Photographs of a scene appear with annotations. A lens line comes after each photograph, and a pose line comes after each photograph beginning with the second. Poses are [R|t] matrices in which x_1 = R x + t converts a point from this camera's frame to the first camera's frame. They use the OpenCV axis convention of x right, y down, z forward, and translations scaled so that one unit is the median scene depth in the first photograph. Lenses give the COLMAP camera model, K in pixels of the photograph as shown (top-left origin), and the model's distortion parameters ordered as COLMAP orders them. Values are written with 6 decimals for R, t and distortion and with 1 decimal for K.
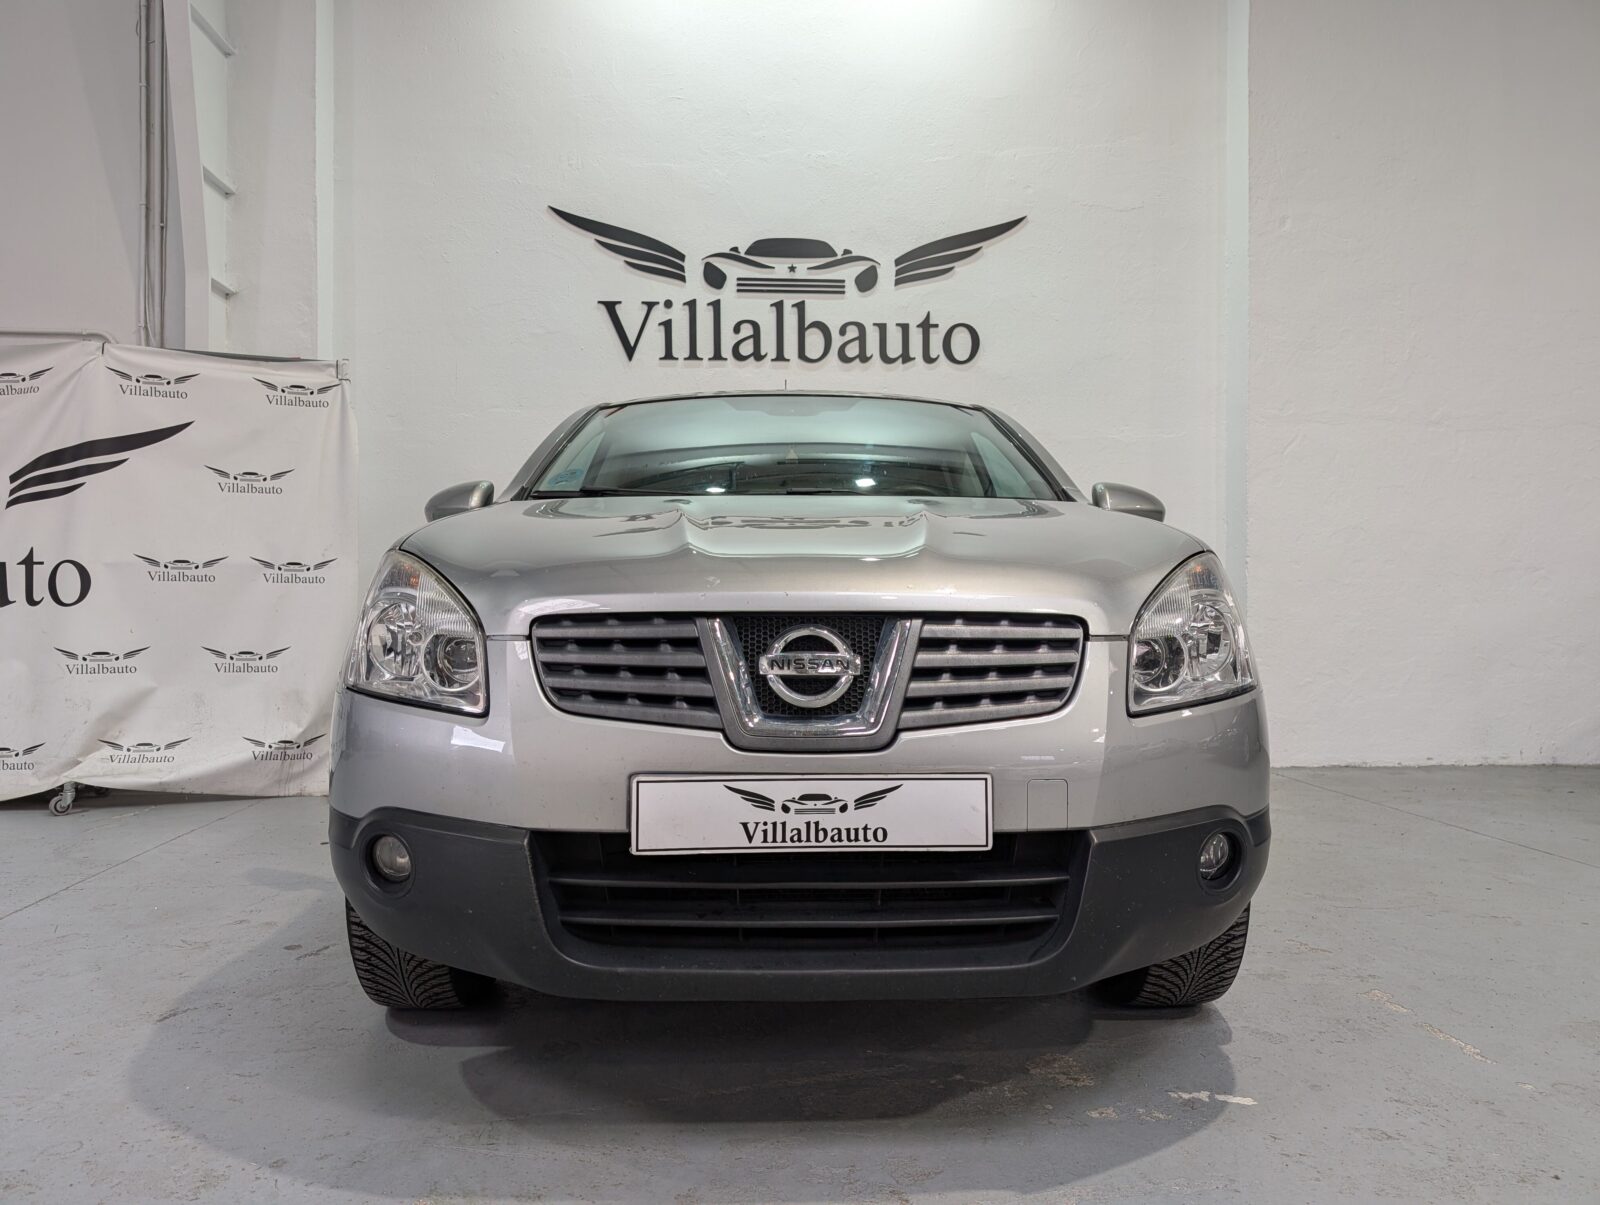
lens RADIAL K [[1166.3, 0, 793.4], [0, 1166.3, 600.6], [0, 0, 1]] dist [0.014662, -0.013293]
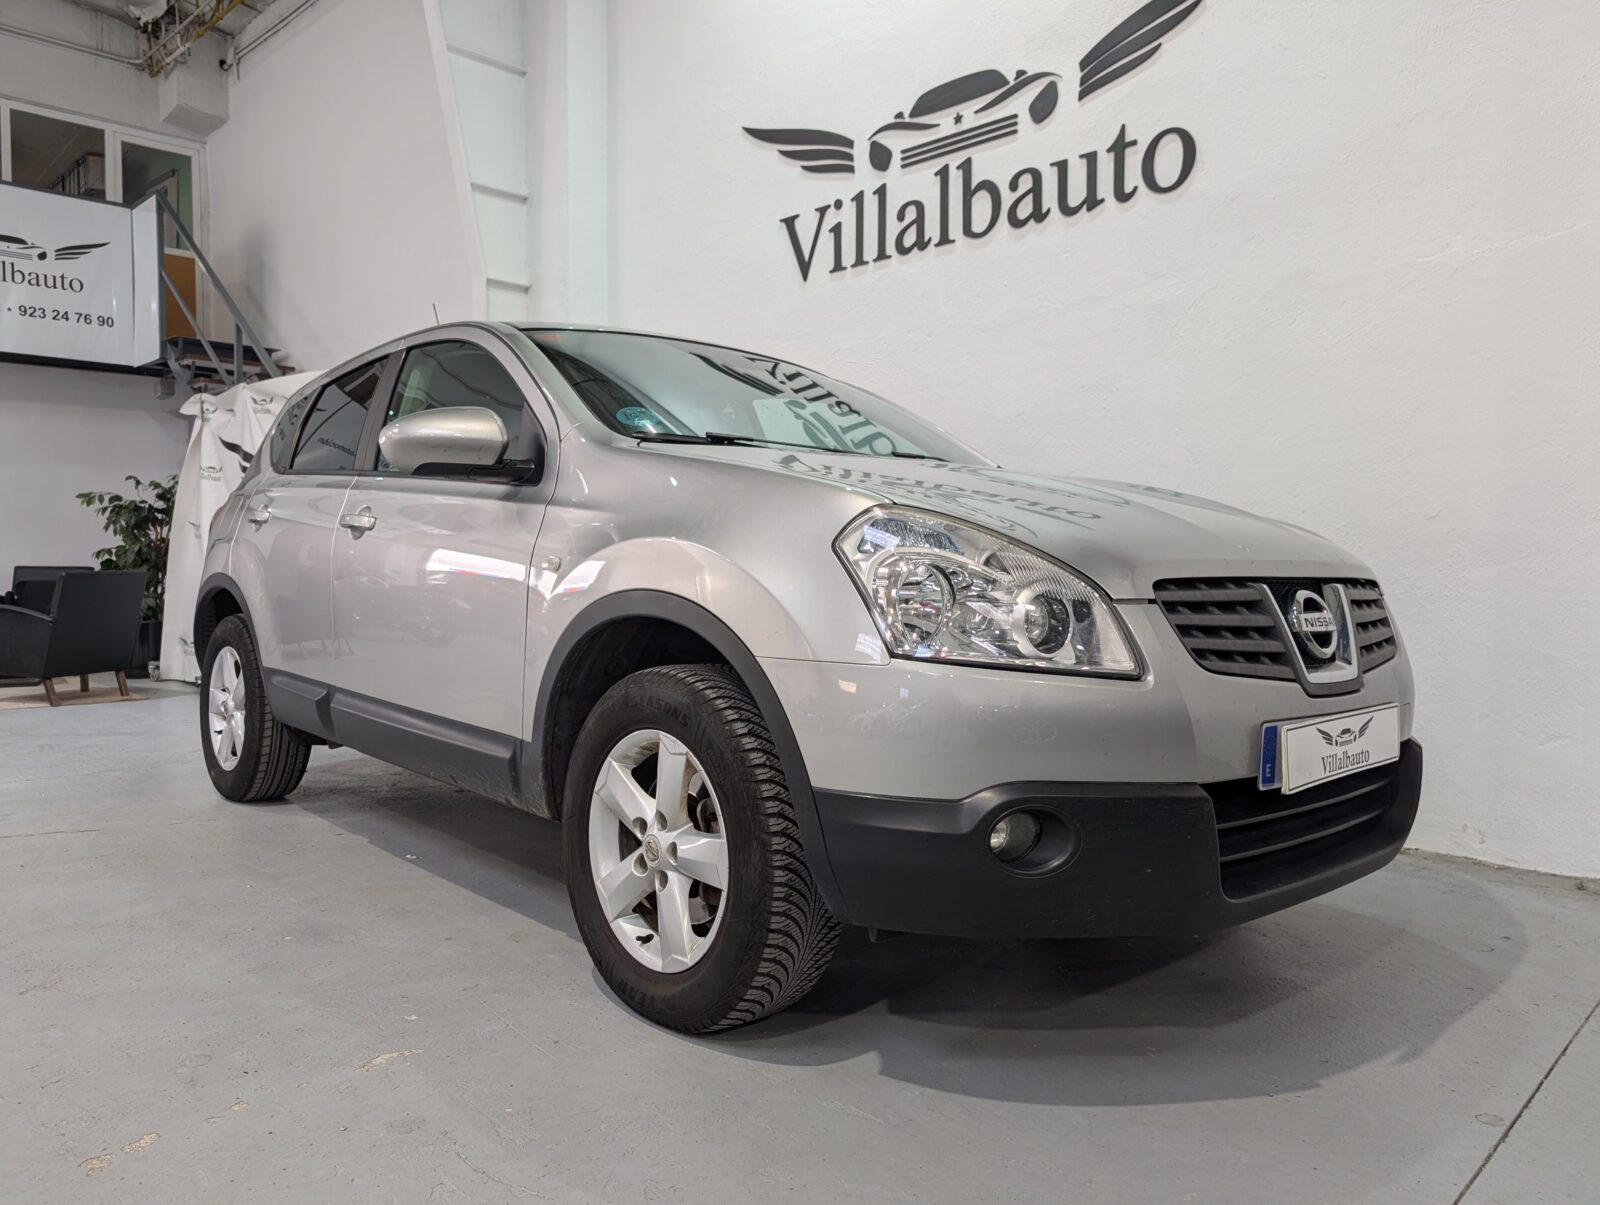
lens RADIAL K [[1166.3, 0, 770.1], [0, 1166.3, 595.4], [0, 0, 1]] dist [0.014662, -0.013293]
pose [[0.648243, 0.023713, -0.761064, 0.508153], [0.003944, 0.999397, 0.034498, -0.001133], [0.761424, -0.025365, 0.647758, 0.408172]]
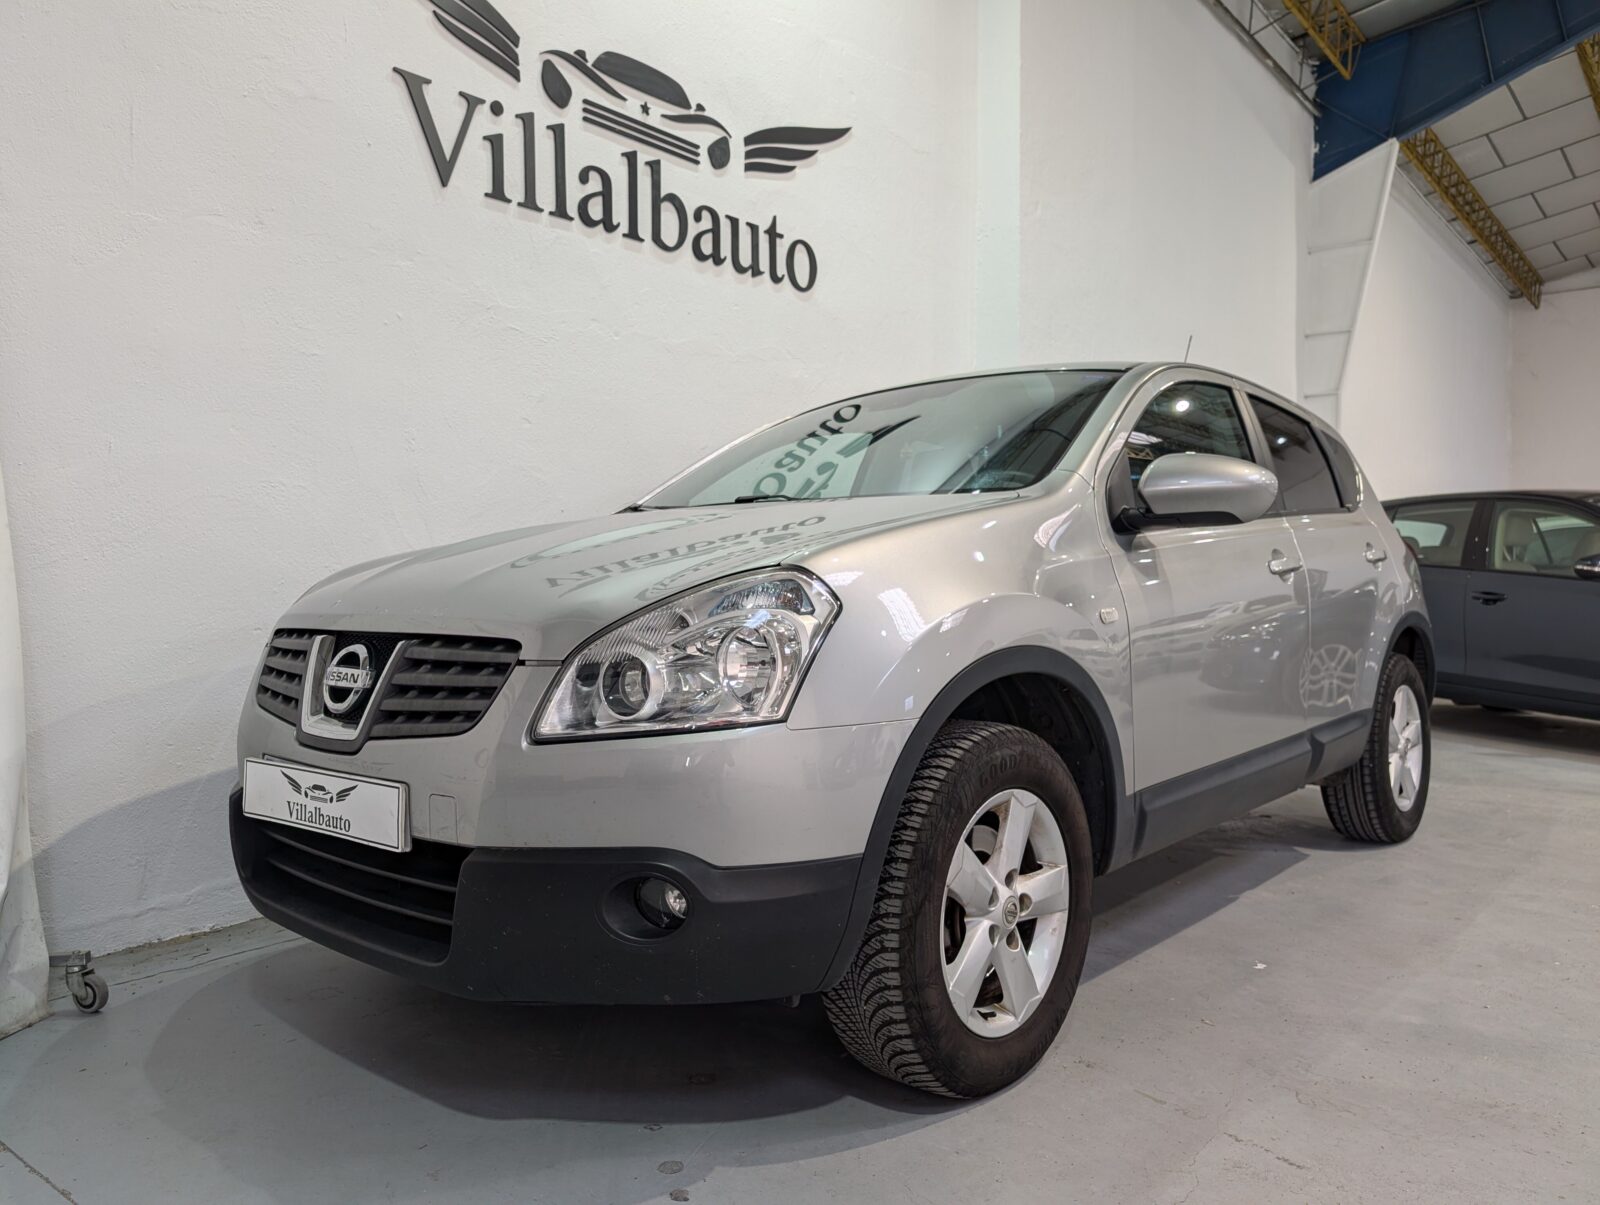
lens RADIAL K [[1166.3, 0, 803.7], [0, 1166.3, 597.8], [0, 0, 1]] dist [0.014662, -0.013293]
pose [[0.679532, -0.015457, 0.733483, -0.451616], [-0.006169, 0.999622, 0.026780, -0.014017], [-0.733620, -0.022723, 0.679180, 0.456554]]
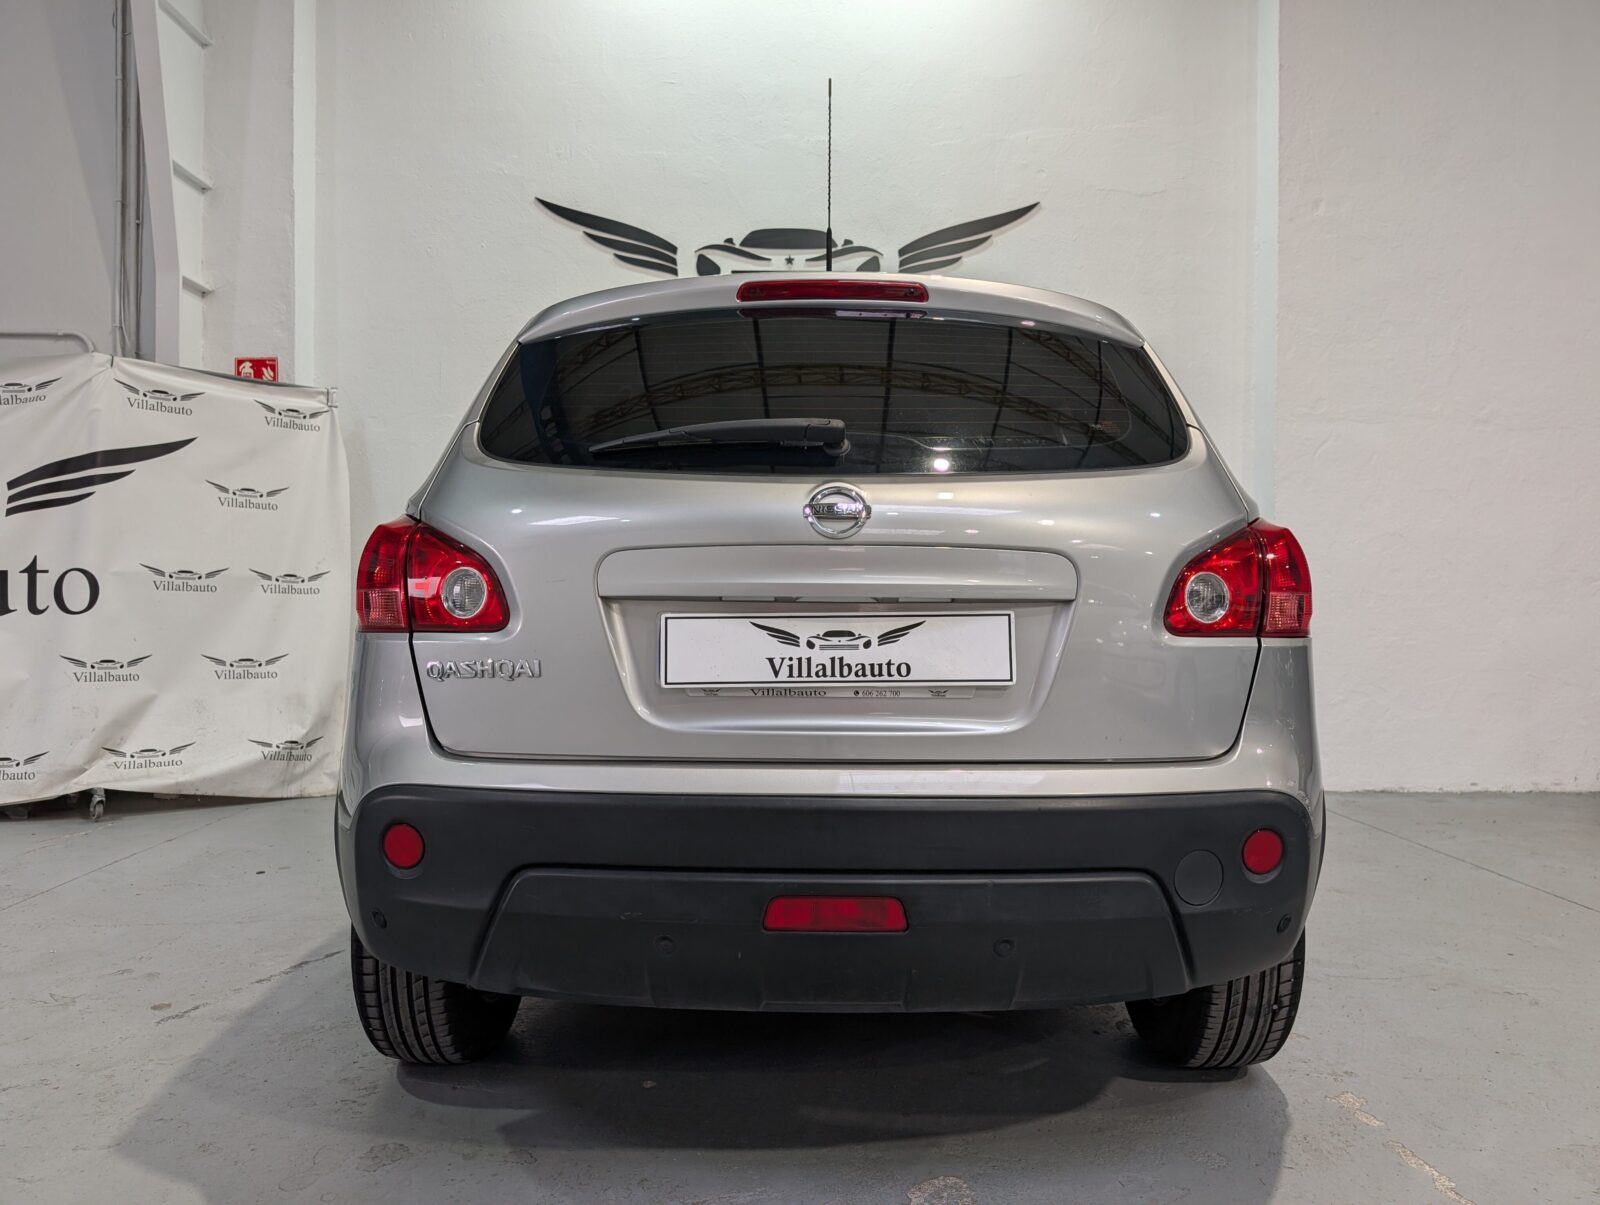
lens RADIAL K [[1166.3, 0, 802.6], [0, 1166.3, 595.6], [0, 0, 1]] dist [0.014662, -0.013293]
pose [[0.998804, 0.004378, -0.048697, 0.057162], [-0.004137, 0.999979, 0.005046, -0.016188], [0.048718, -0.004839, 0.998801, 0.049783]]
